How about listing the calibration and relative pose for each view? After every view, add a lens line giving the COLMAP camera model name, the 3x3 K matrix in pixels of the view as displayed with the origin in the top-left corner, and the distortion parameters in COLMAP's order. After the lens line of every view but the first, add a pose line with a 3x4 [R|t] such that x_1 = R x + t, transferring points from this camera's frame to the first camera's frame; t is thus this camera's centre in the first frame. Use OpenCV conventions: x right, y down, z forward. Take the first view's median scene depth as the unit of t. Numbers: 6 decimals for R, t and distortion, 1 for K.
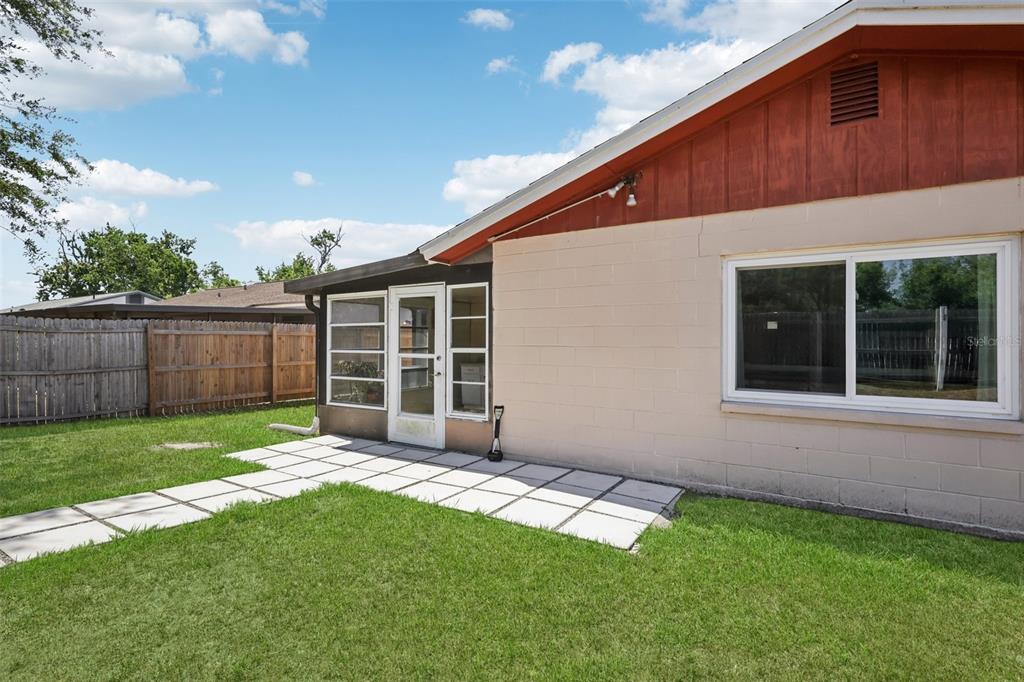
lens RADIAL K [[474.5, 0, 508.6], [0, 474.5, 339.5], [0, 0, 1]] dist [-0.002145, 0.000629]
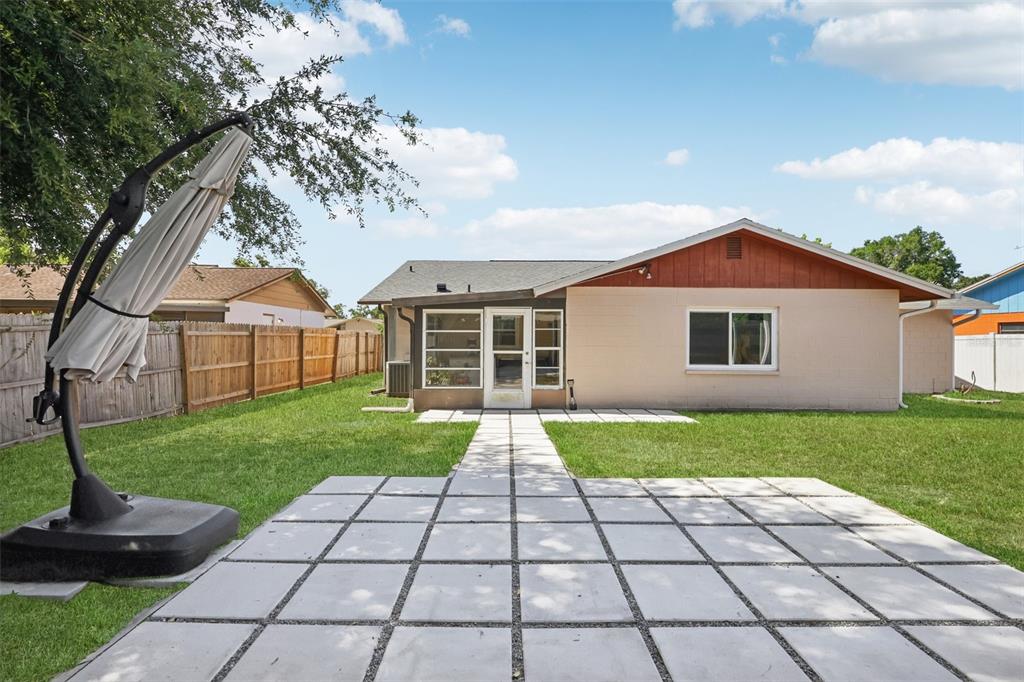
lens RADIAL K [[474.5, 0, 508.6], [0, 474.5, 339.5], [0, 0, 1]] dist [-0.002145, 0.000629]
pose [[0.854628, -0.003817, 0.519226, -1.121910], [-0.004416, 0.999883, 0.014618, -0.034575], [-0.519221, -0.014786, 0.854512, -0.390238]]
